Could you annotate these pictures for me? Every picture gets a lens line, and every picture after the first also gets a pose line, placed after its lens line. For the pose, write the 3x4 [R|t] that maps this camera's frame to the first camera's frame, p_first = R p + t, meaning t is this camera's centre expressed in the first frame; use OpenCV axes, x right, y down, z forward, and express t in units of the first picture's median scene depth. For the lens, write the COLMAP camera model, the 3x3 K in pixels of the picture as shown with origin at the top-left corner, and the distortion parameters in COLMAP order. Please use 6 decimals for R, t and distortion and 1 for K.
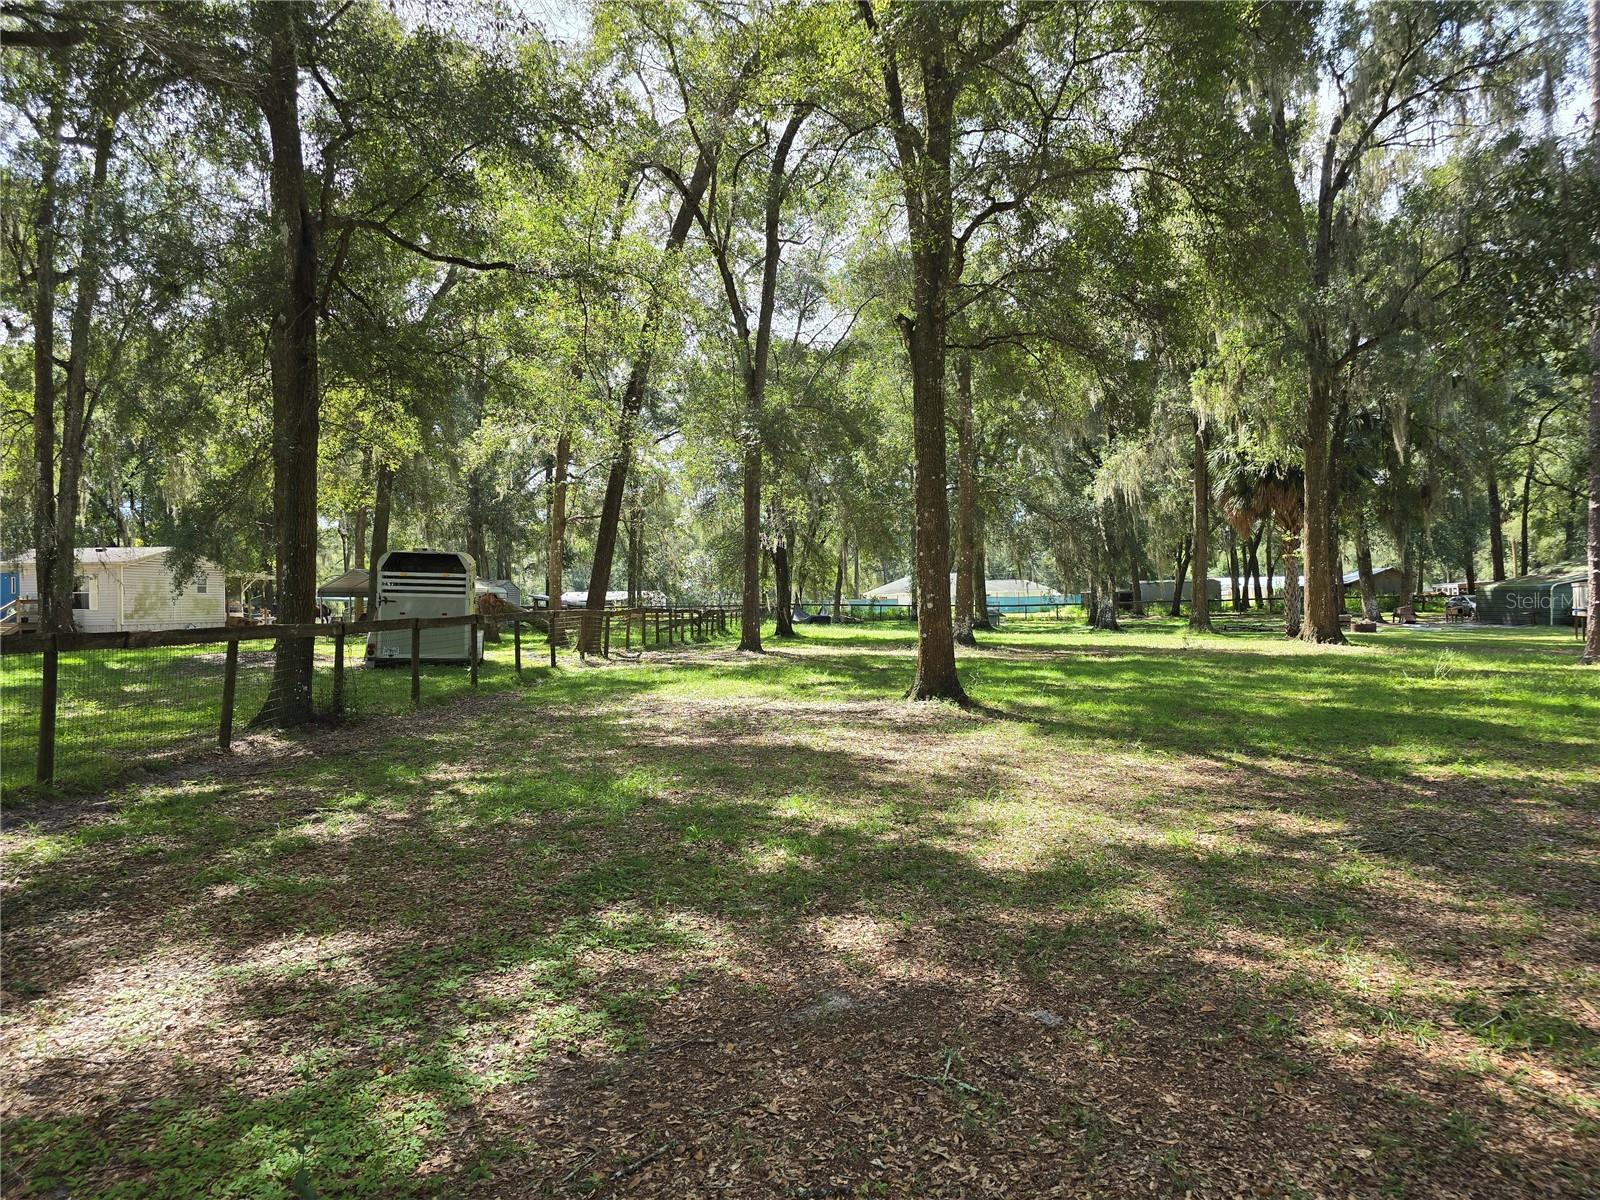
lens RADIAL K [[1075.3, 0, 794.9], [0, 1075.3, 592.6], [0, 0, 1]] dist [0.044323, -0.044911]
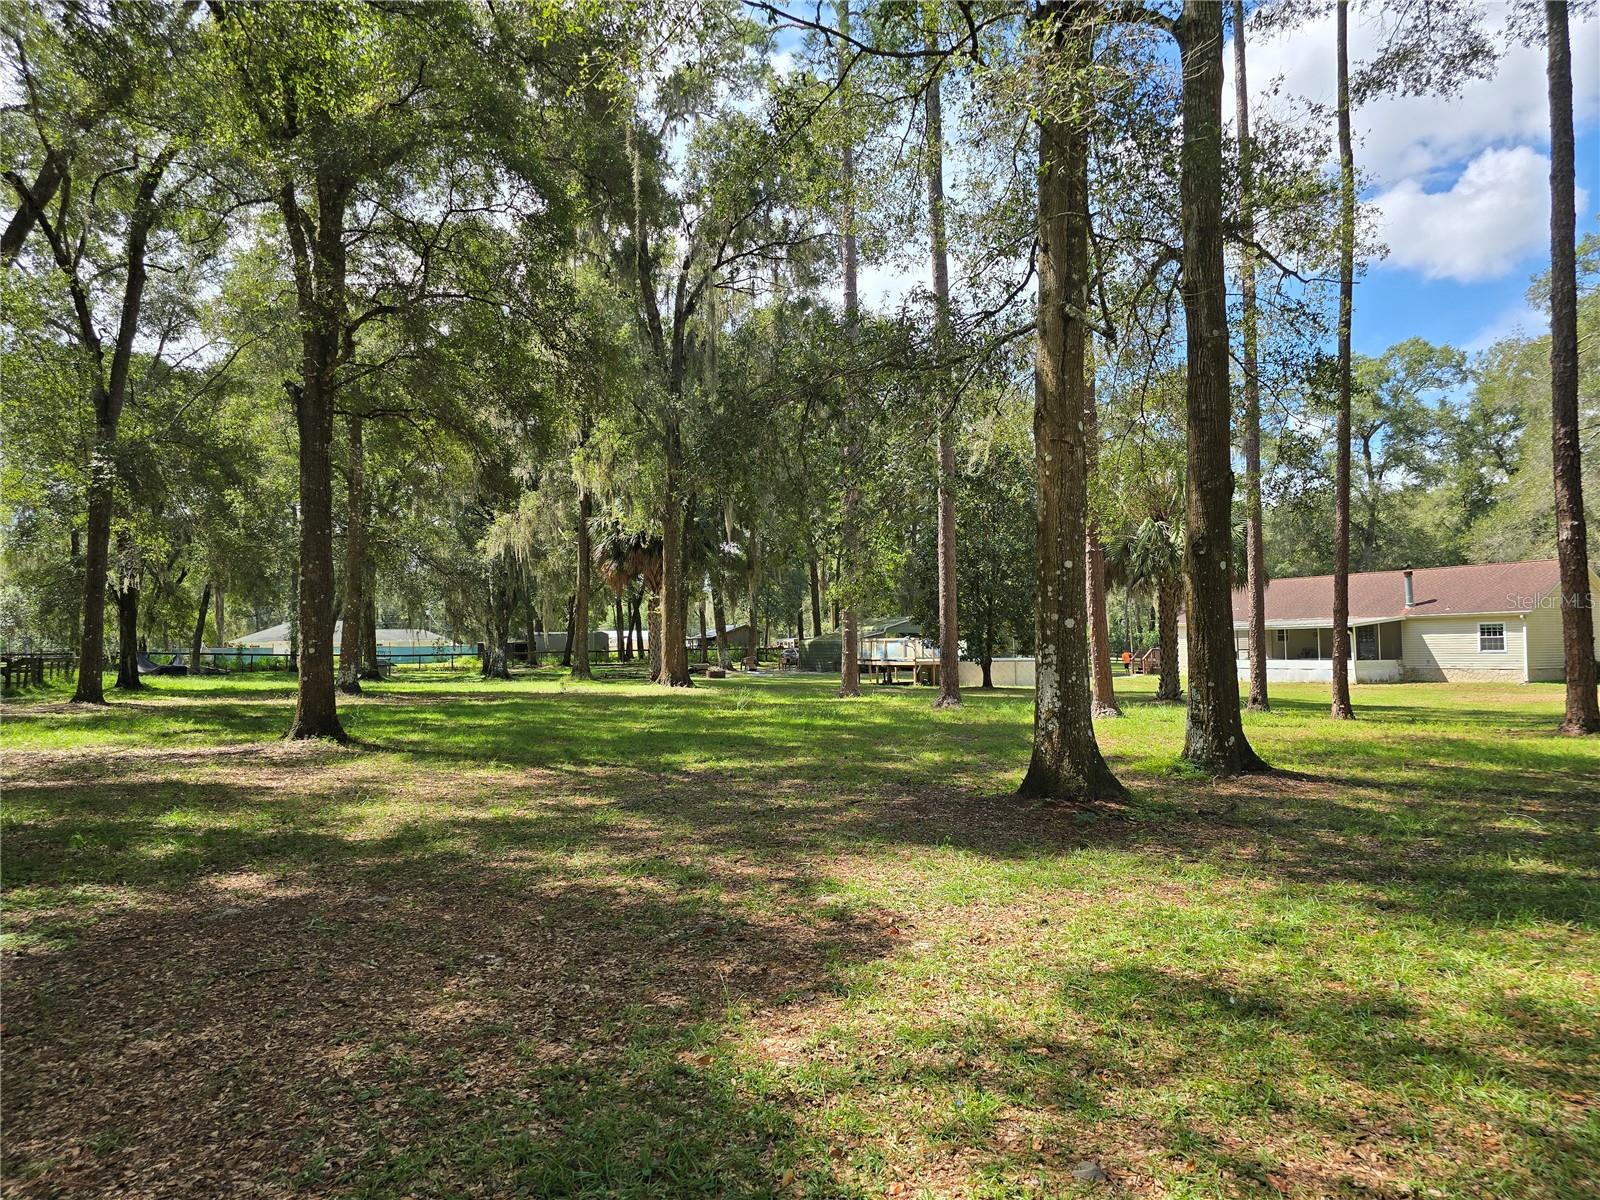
lens RADIAL K [[1075.3, 0, 824.5], [0, 1075.3, 608.2], [0, 0, 1]] dist [0.044323, -0.044911]
pose [[0.844147, 0.028403, 0.535359, -0.011876], [-0.010820, 0.999295, -0.035957, 0.001516], [-0.536003, 0.024561, 0.843859, -0.100146]]
